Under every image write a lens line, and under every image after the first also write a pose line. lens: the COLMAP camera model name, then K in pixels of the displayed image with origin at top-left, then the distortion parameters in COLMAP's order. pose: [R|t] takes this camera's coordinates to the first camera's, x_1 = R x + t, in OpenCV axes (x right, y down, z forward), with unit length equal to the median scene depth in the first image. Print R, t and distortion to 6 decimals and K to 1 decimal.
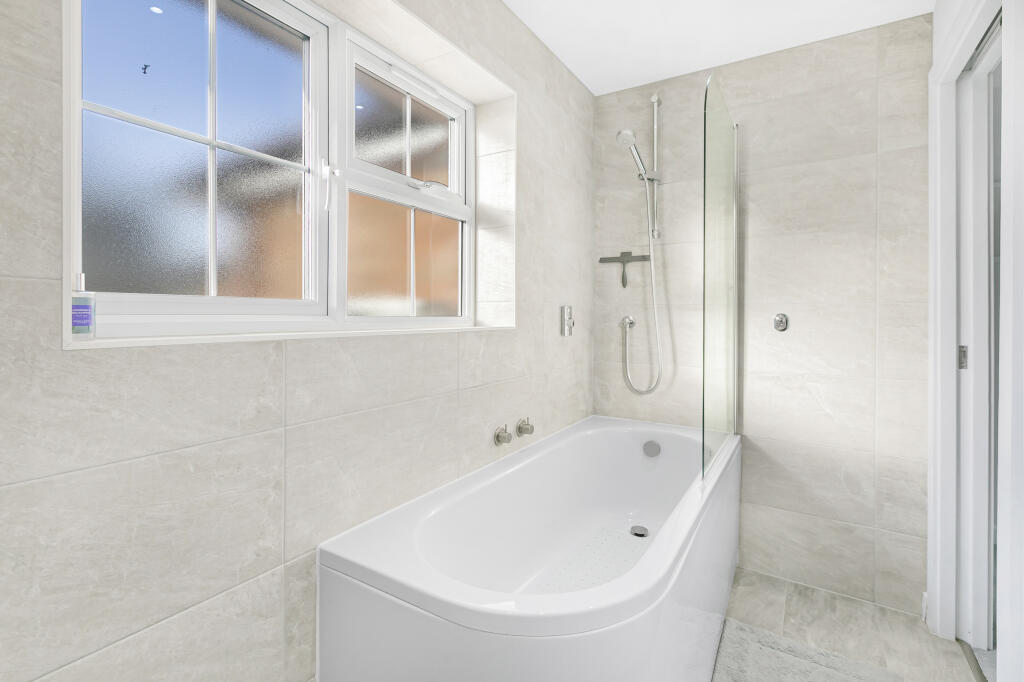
lens RADIAL K [[464.2, 0, 506.9], [0, 464.2, 323.8], [0, 0, 1]] dist [-0.002190, -0.000559]
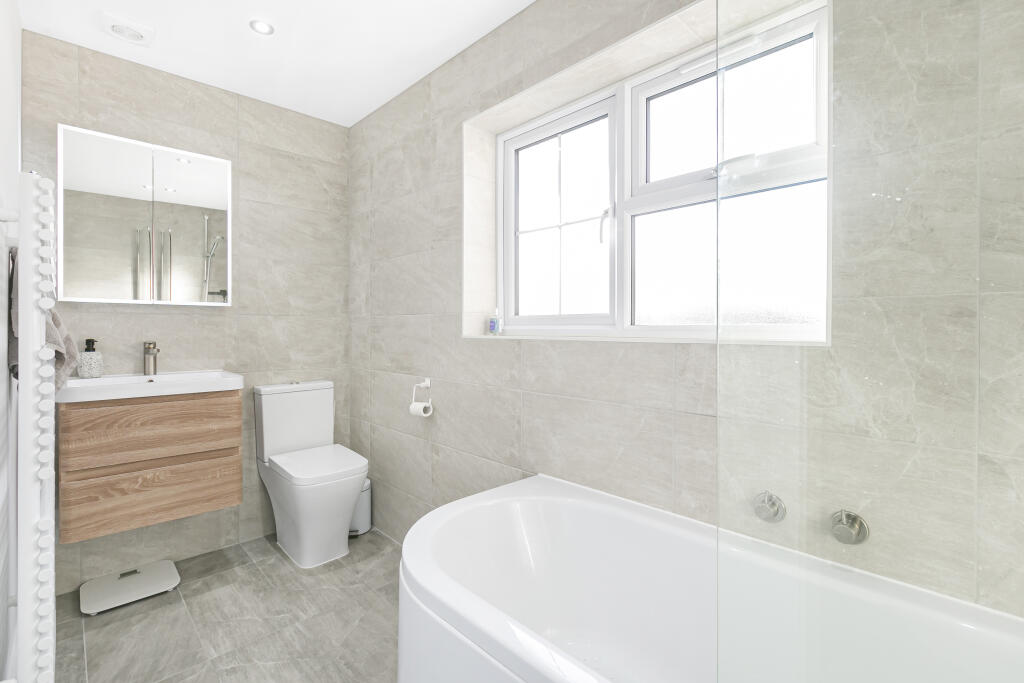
lens RADIAL K [[464.2, 0, 506.9], [0, 464.2, 324.3], [0, 0, 1]] dist [-0.002190, -0.000559]
pose [[-0.226497, -0.001789, -0.974010, 1.163018], [-0.013112, 0.999913, 0.001212, -0.021222], [0.973924, 0.013046, -0.226501, 1.284191]]
